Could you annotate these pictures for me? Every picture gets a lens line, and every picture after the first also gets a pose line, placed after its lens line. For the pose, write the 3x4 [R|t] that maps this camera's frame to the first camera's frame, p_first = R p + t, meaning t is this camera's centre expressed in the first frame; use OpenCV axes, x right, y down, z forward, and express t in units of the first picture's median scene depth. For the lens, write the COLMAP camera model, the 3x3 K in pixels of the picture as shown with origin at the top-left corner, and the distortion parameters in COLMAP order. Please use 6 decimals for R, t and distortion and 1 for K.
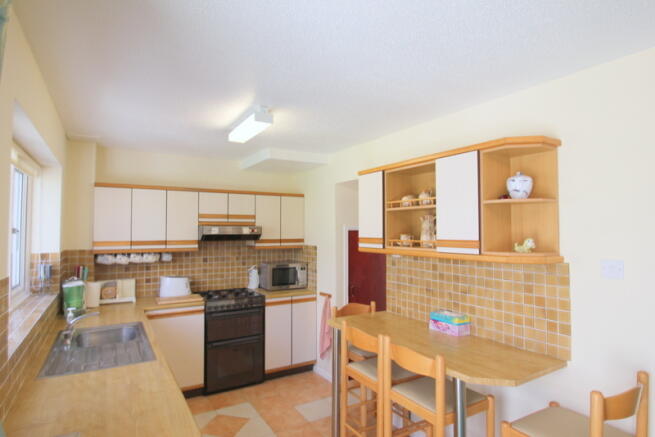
lens RADIAL K [[367.1, 0, 329.9], [0, 367.1, 218.3], [0, 0, 1]] dist [-0.015864, -0.002027]
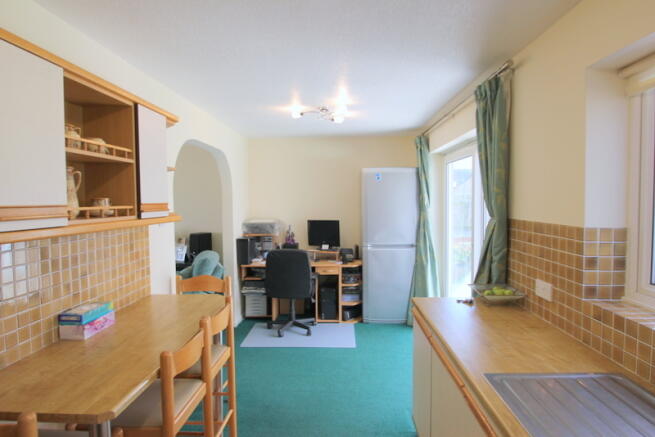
lens RADIAL K [[380.5, 0, 329.1], [0, 380.5, 216.5], [0, 0, 1]] dist [-0.029852, -0.003923]
pose [[-0.835658, -0.017963, 0.548957, -0.353924], [-0.008722, 0.999773, 0.019436, 0.044953], [-0.549181, 0.011454, -0.835625, 0.998004]]
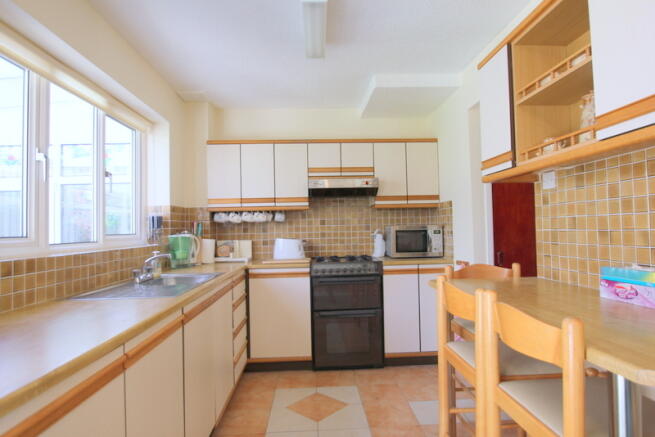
lens RADIAL K [[380.5, 0, 328.3], [0, 380.5, 219.0], [0, 0, 1]] dist [-0.029852, -0.003923]
pose [[0.878934, -0.029814, -0.476010, 0.138248], [0.036027, 0.999343, 0.003931, 0.125900], [0.475580, -0.020604, 0.879431, 0.236438]]
